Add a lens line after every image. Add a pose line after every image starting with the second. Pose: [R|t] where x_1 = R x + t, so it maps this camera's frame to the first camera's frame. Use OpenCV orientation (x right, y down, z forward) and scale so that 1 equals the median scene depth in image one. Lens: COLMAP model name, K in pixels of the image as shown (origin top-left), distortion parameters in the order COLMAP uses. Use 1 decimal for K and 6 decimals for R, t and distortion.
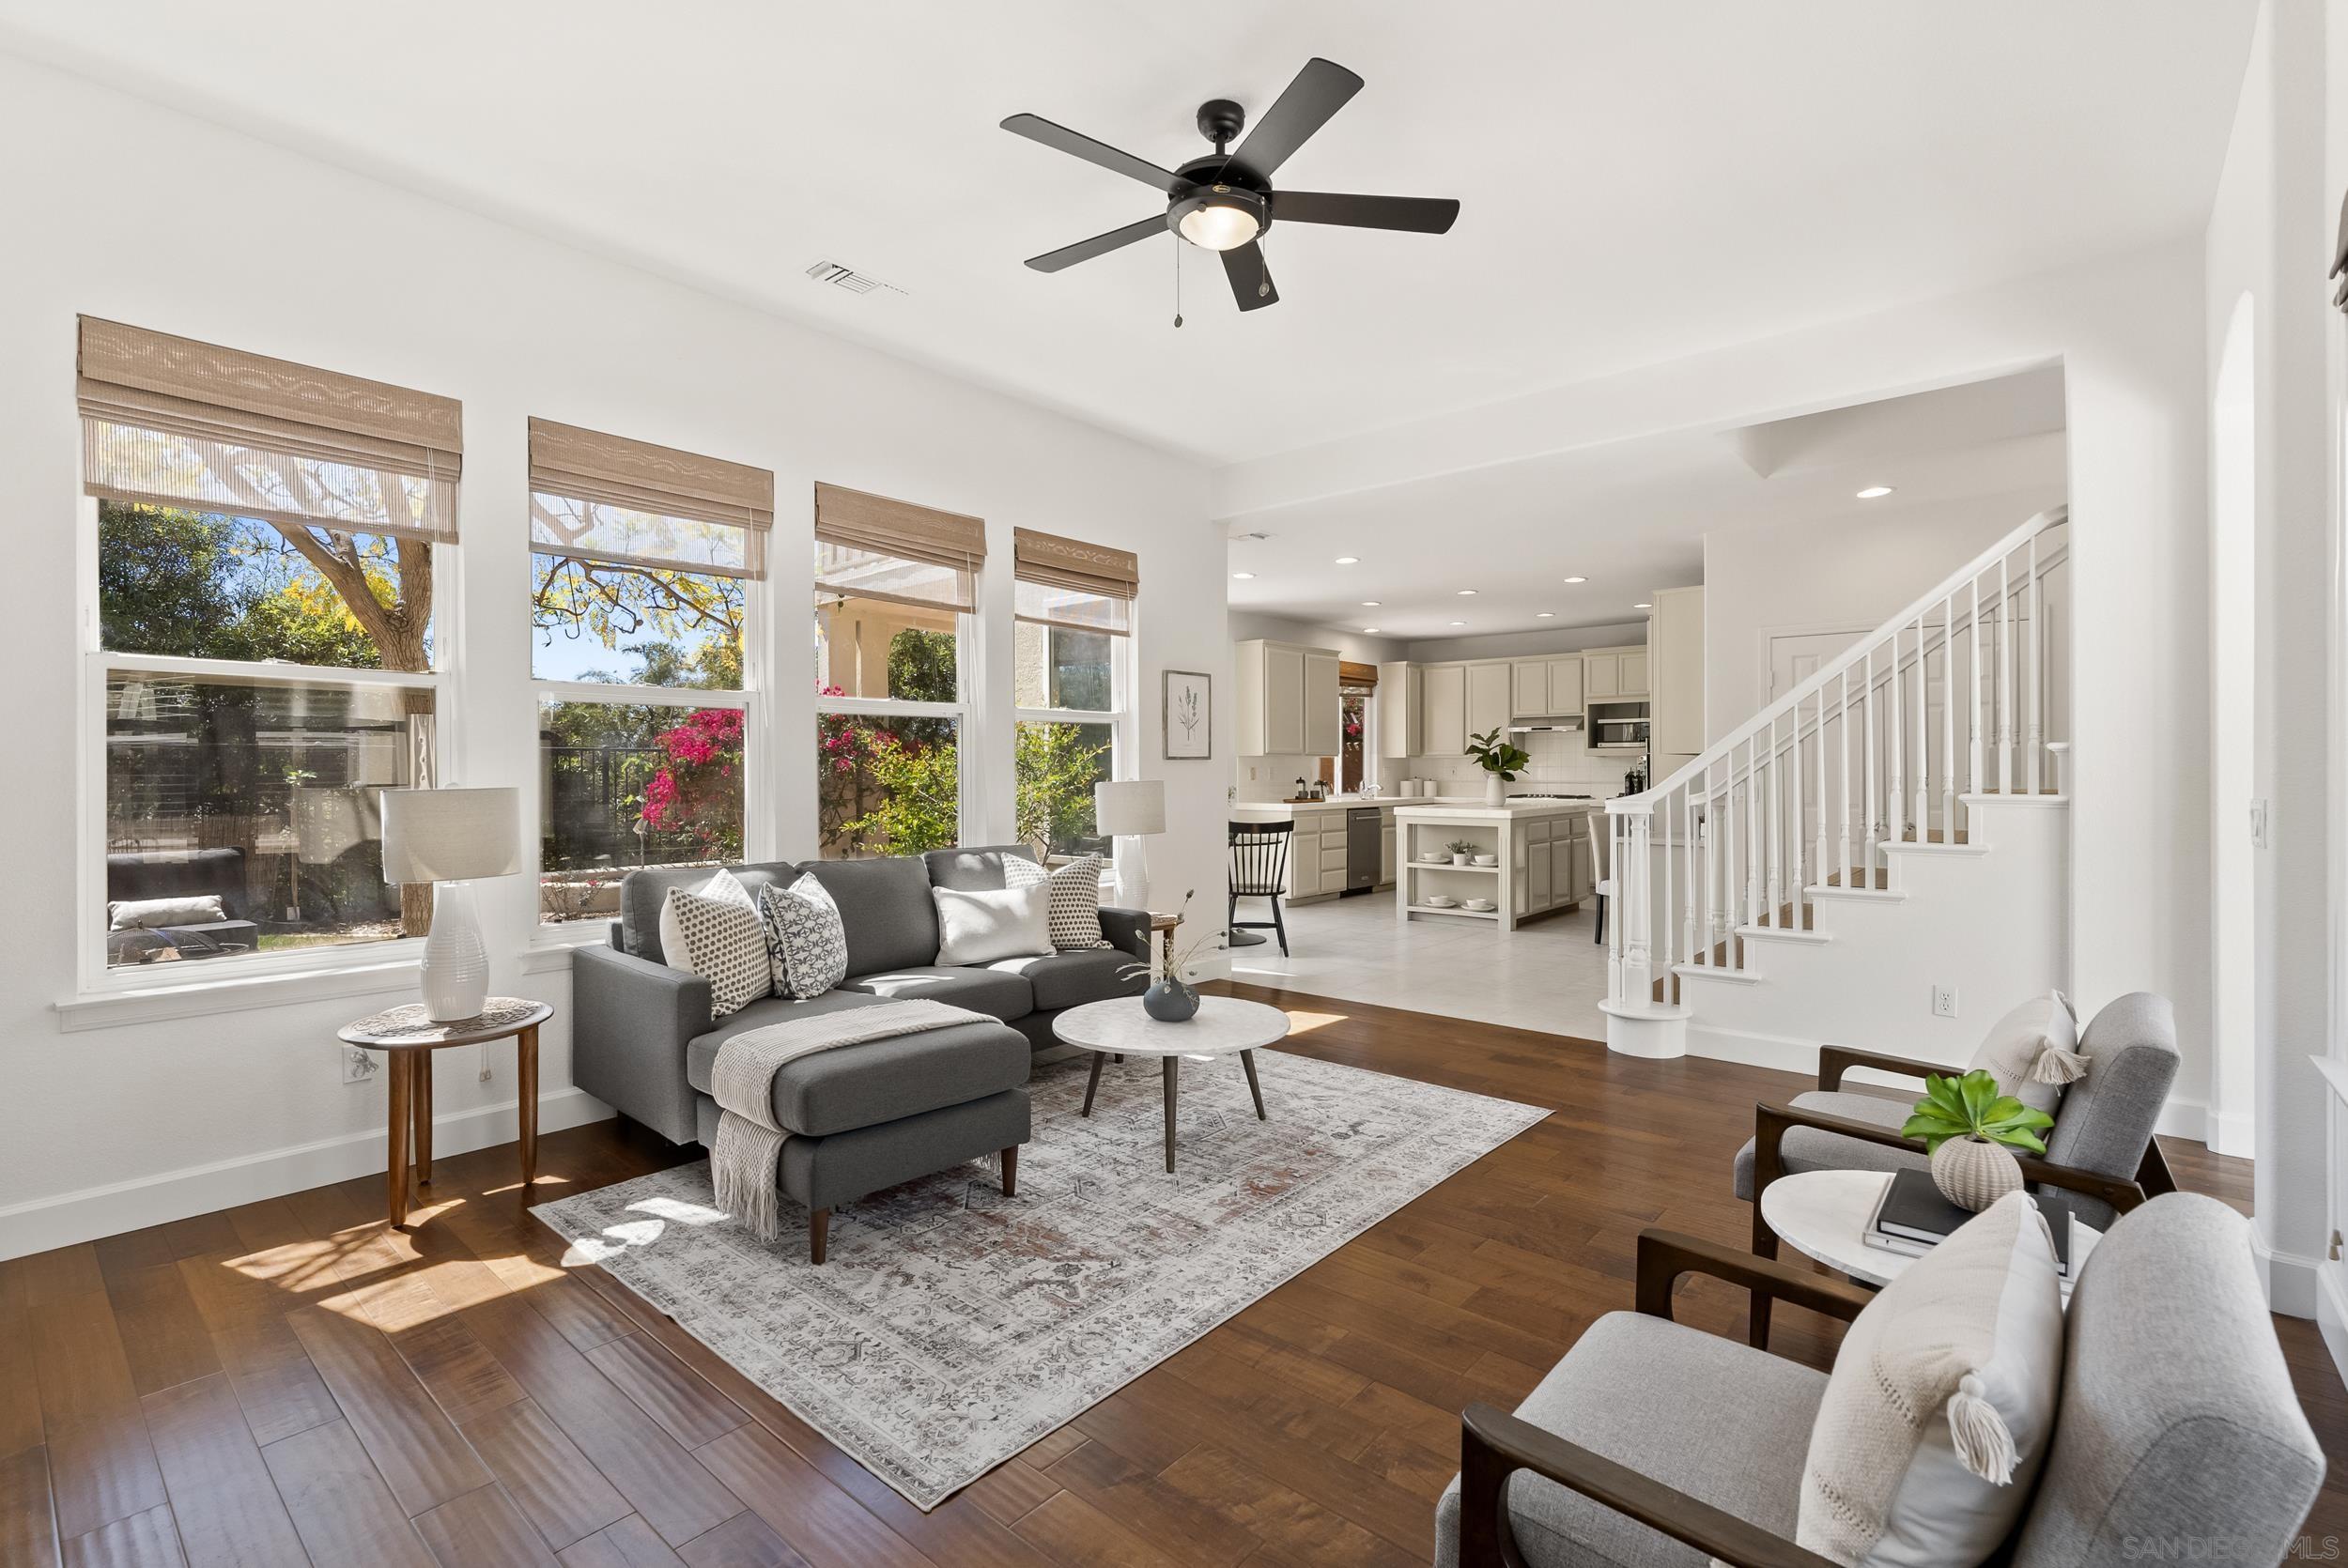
lens RADIAL K [[1060.7, 0, 1177.4], [0, 1060.7, 779.0], [0, 0, 1]] dist [-0.002409, -0.000187]
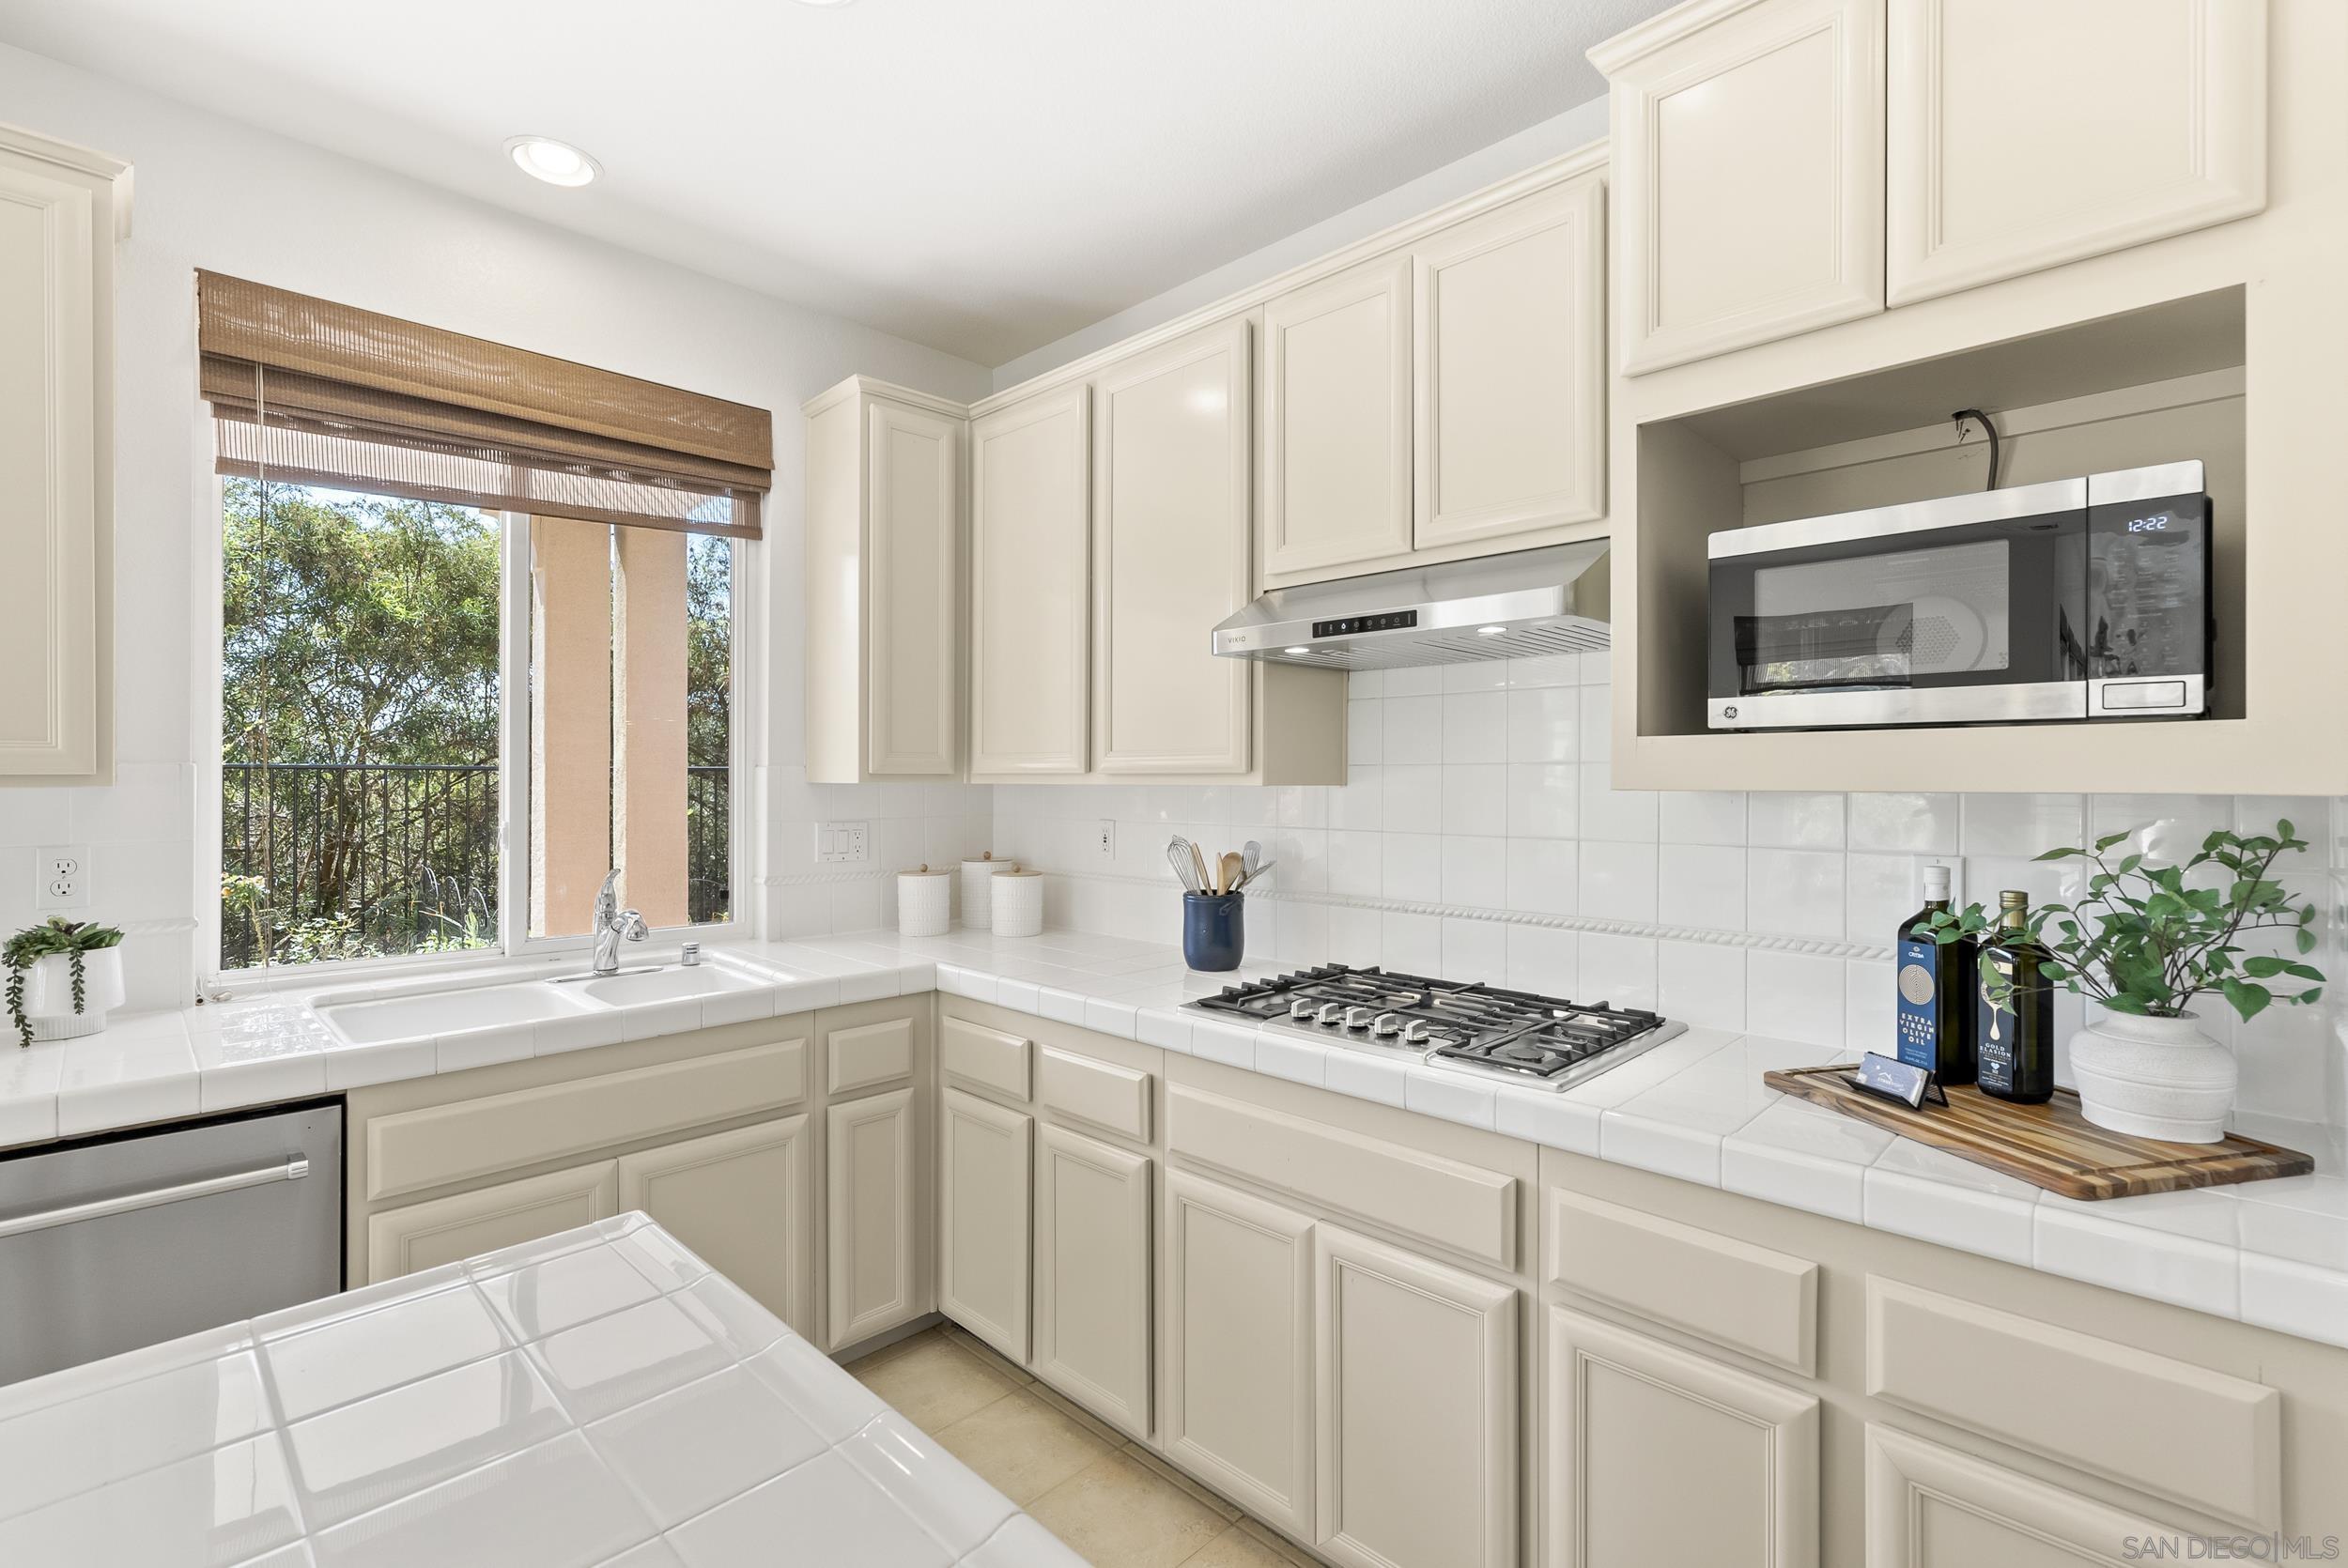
lens RADIAL K [[1047.3, 0, 1180.5], [0, 1047.3, 782.0], [0, 0, 1]] dist [-0.000868, 0.000116]
pose [[0.997642, 0.001864, -0.068612, 0.975966], [-0.002157, 0.999989, -0.004195, -0.063984], [0.068603, 0.004333, 0.997635, 2.489847]]
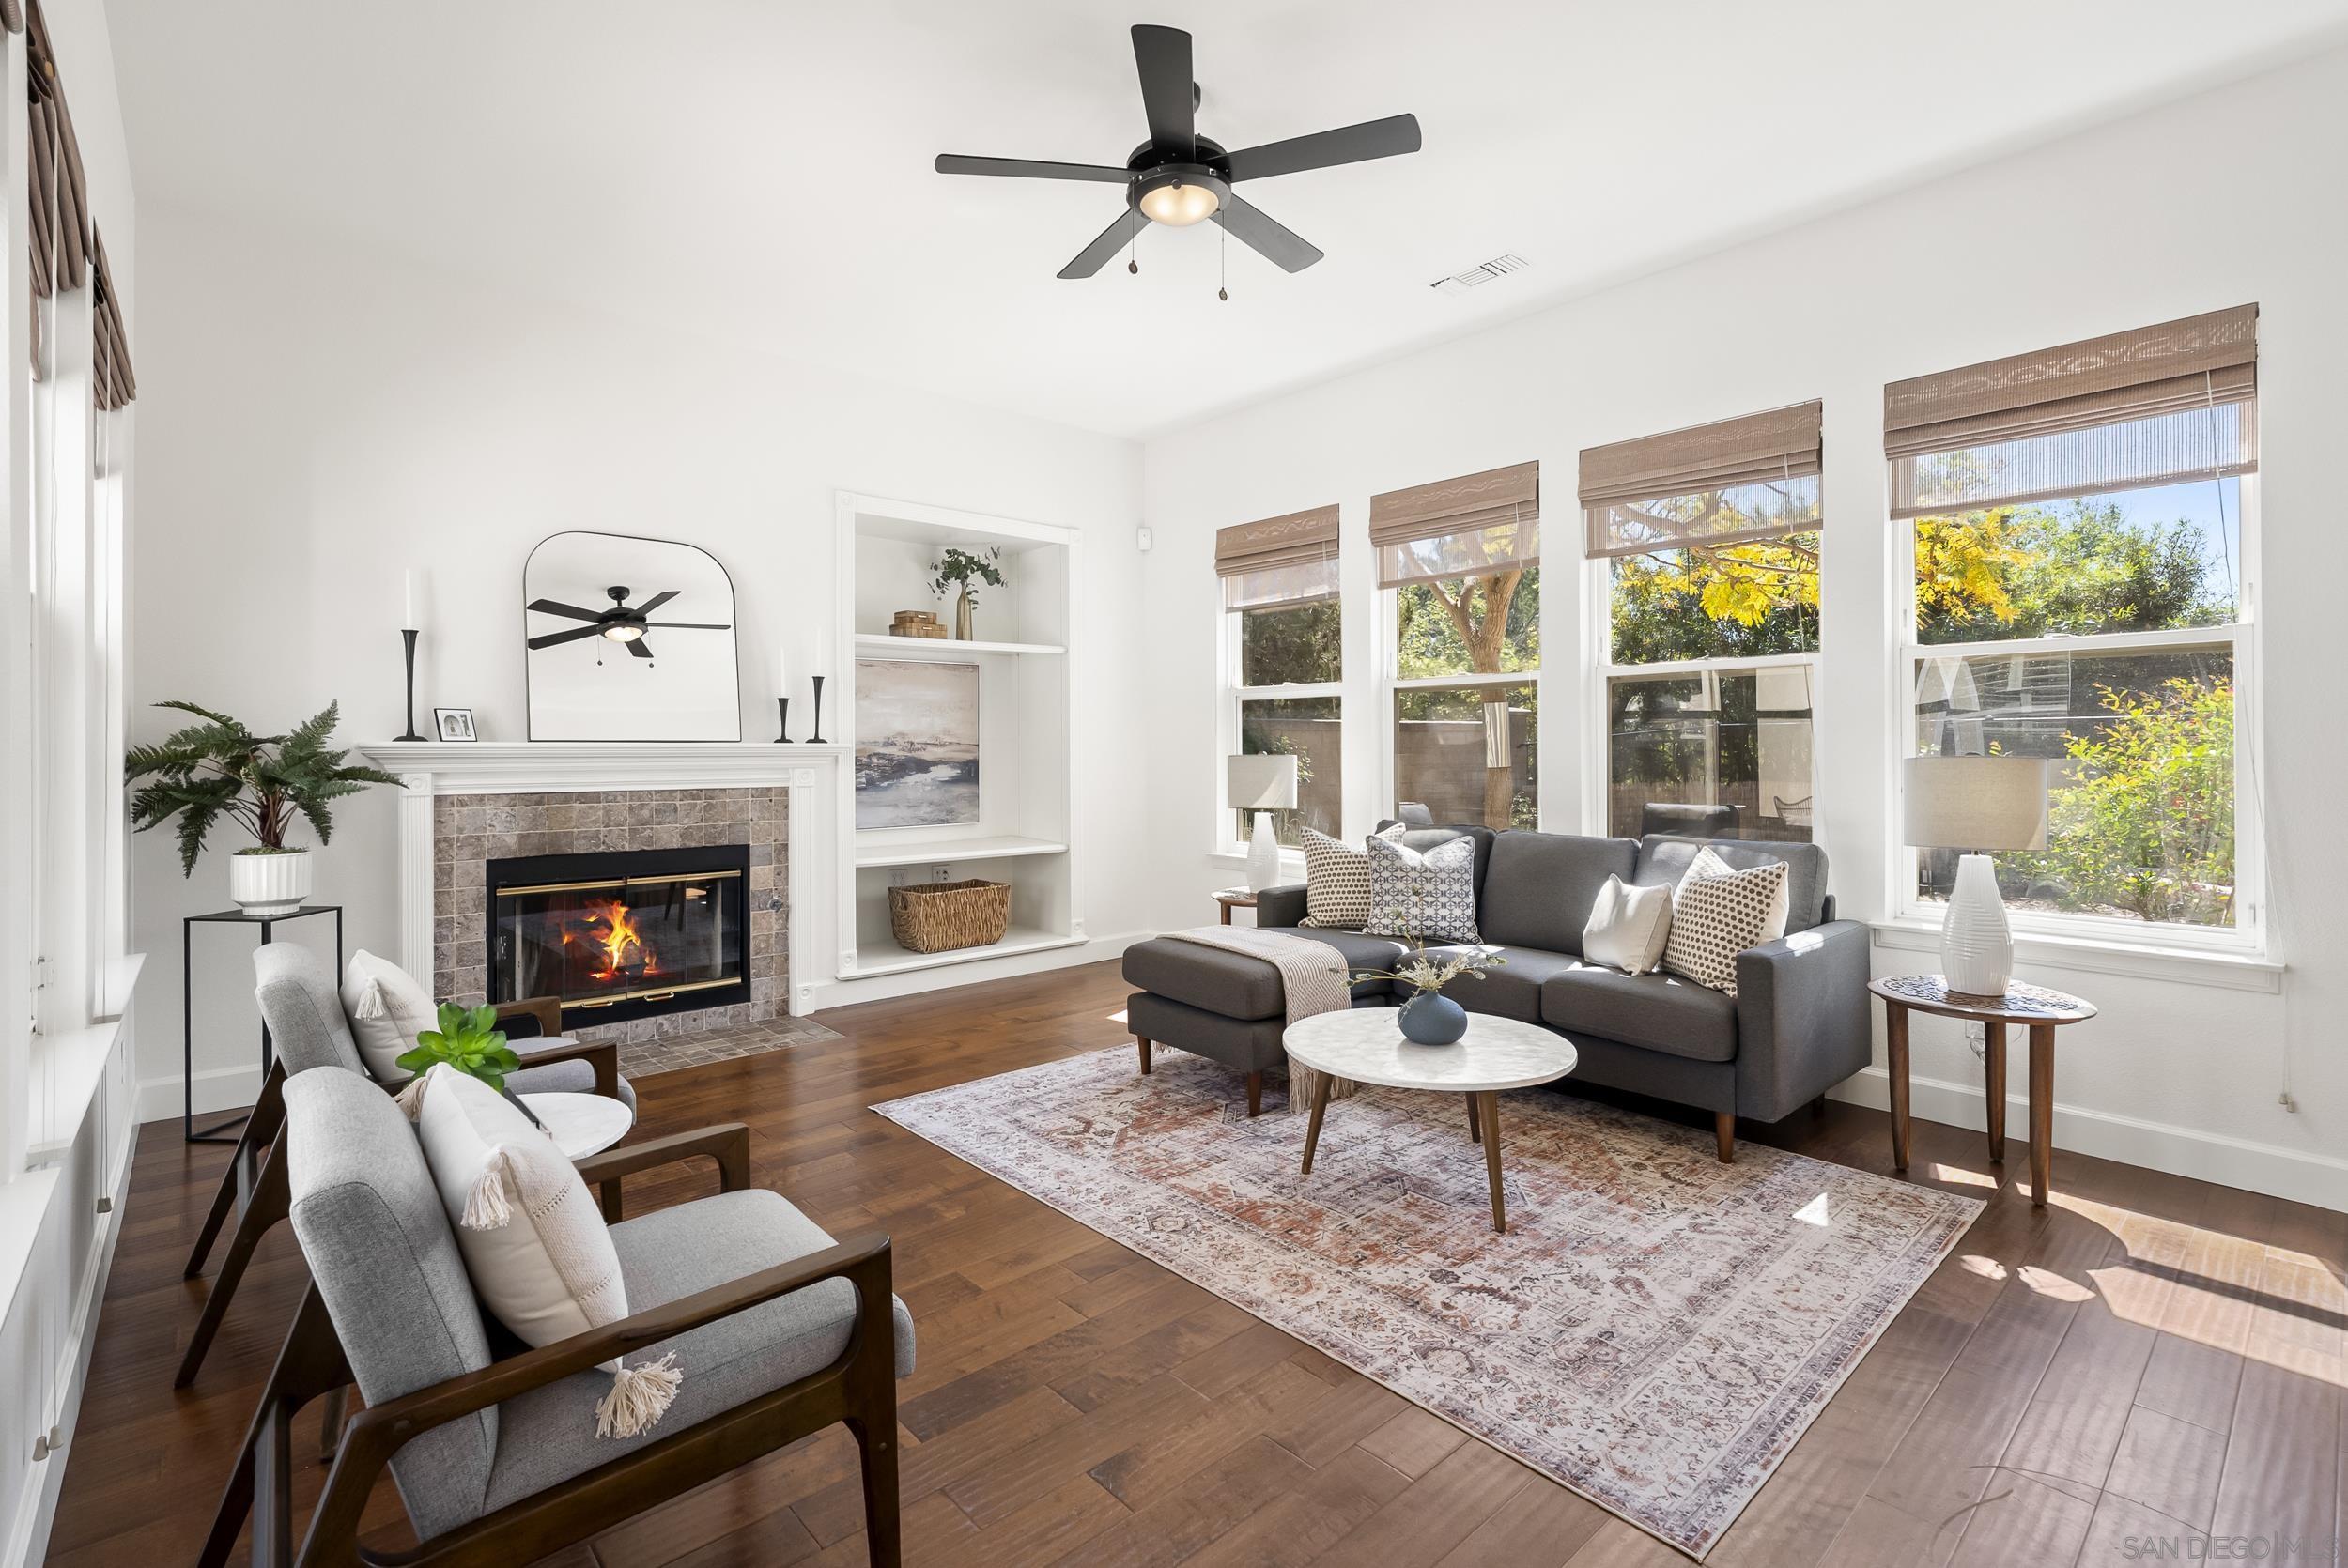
lens RADIAL K [[1071.9, 0, 1180.6], [0, 1071.9, 757.7], [0, 0, 1]] dist [-0.004177, 0.000107]
pose [[-0.123446, 0.007864, -0.992320, 0.836696], [-0.006179, 0.999943, 0.008693, -0.001759], [0.992332, 0.007205, -0.123390, 0.894842]]
